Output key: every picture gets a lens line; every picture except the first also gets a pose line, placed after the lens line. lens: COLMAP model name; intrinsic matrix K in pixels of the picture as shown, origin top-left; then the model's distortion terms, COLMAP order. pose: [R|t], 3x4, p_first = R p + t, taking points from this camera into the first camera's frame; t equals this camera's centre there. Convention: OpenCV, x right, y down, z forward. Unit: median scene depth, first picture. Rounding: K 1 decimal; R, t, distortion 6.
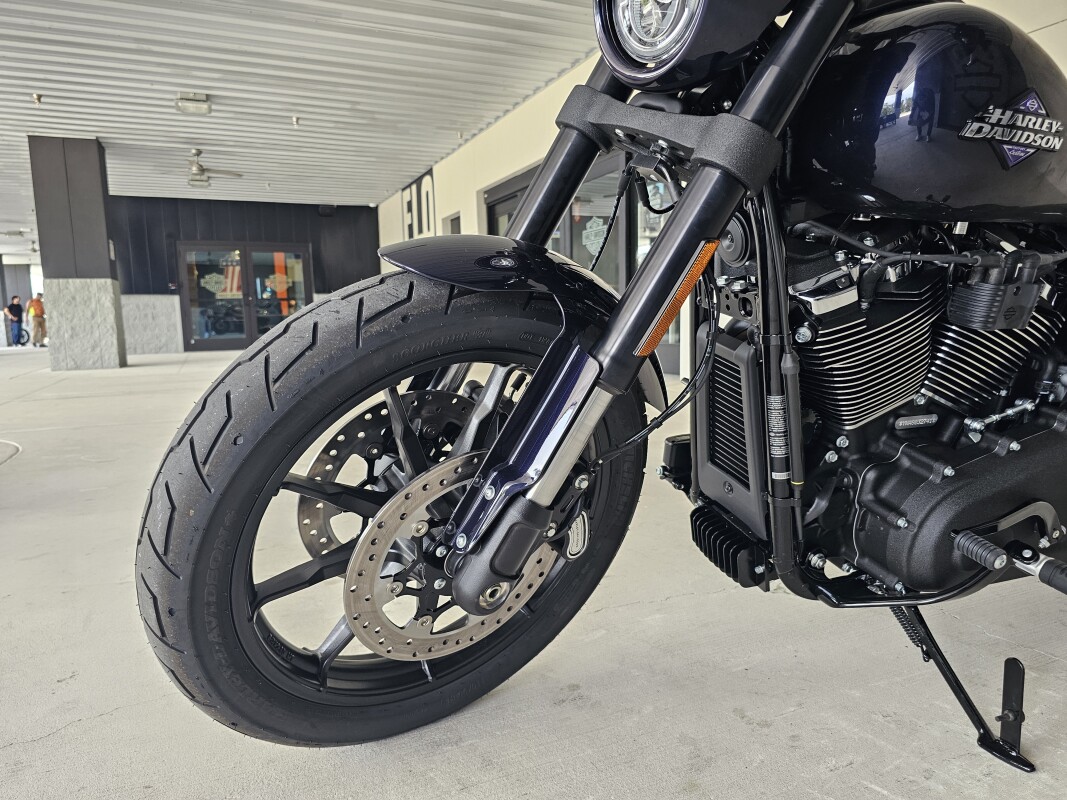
lens RADIAL K [[719.0, 0, 538.5], [0, 719.0, 403.1], [0, 0, 1]] dist [0.055555, -0.049663]
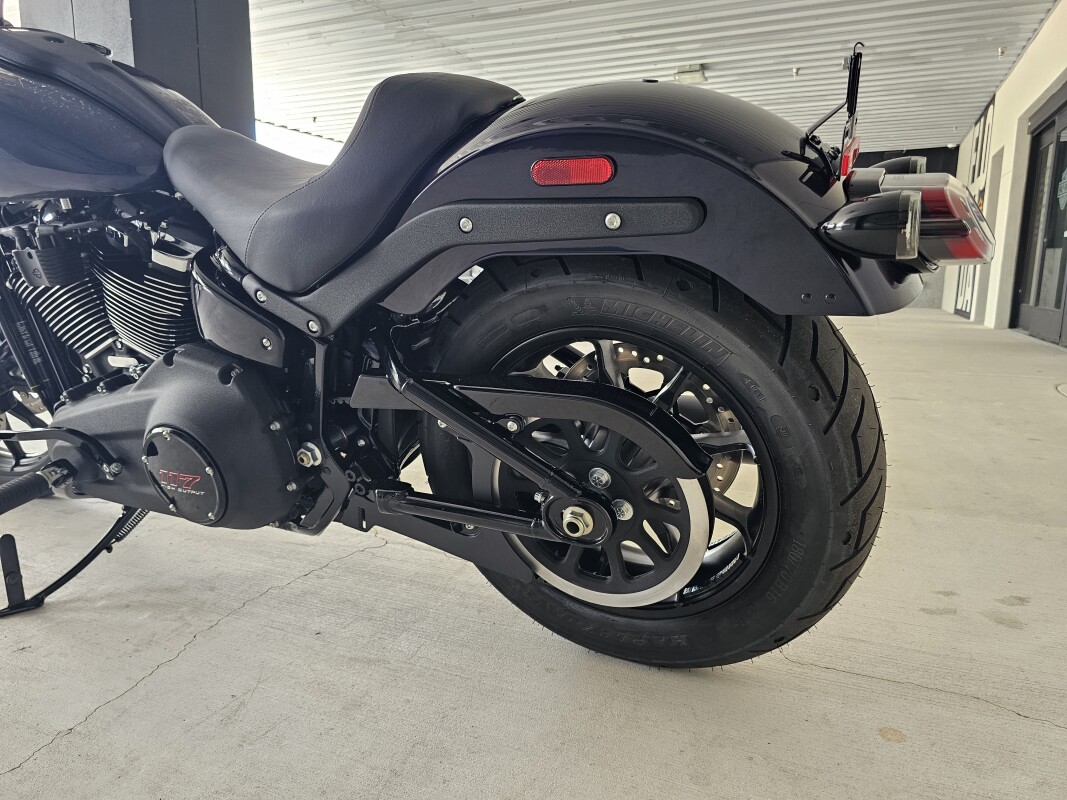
lens RADIAL K [[728.3, 0, 533.5], [0, 728.3, 400.0], [0, 0, 1]] dist [0.004803, -0.000936]
pose [[0.667917, 0.155709, -0.727765, 1.888892], [-0.114874, 0.987719, 0.105899, -0.121490], [0.735317, 0.012870, 0.677601, 0.675686]]
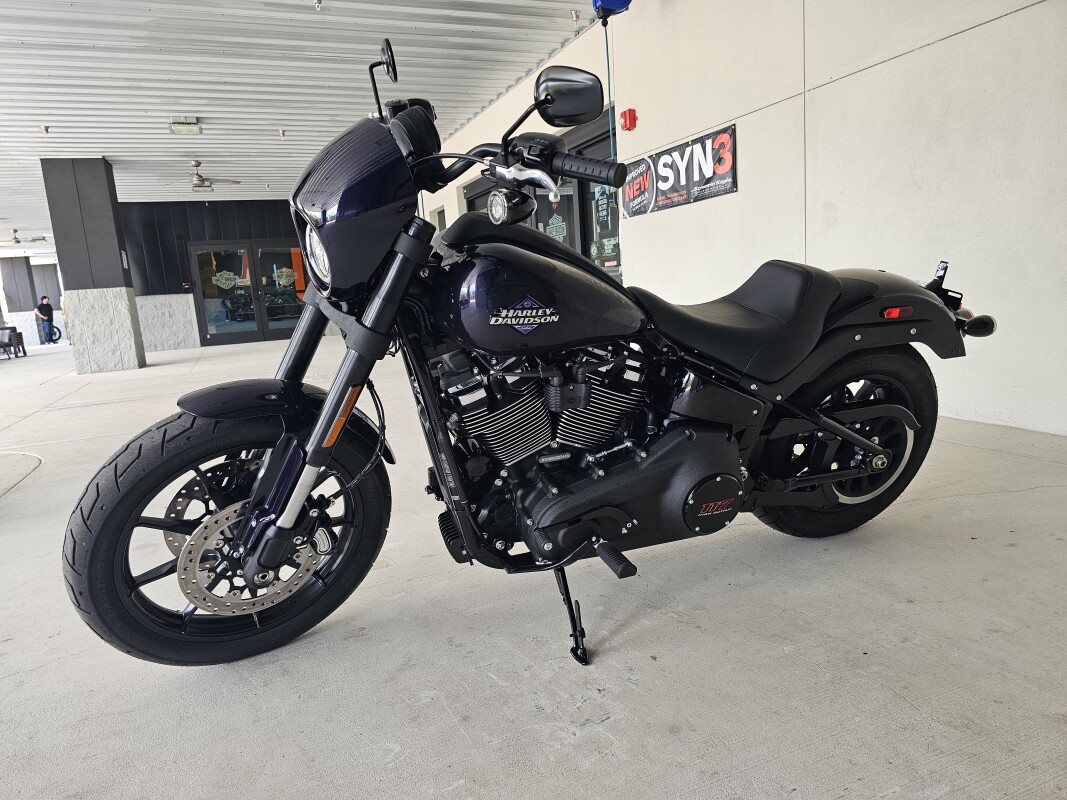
lens RADIAL K [[710.8, 0, 533.5], [0, 710.8, 400.0], [0, 0, 1]] dist [0.076683, -0.069091]
pose [[0.998310, -0.043053, -0.039042, 0.540317], [0.044569, 0.998251, 0.038829, -0.168868], [0.037302, -0.040503, 0.998483, -0.586729]]
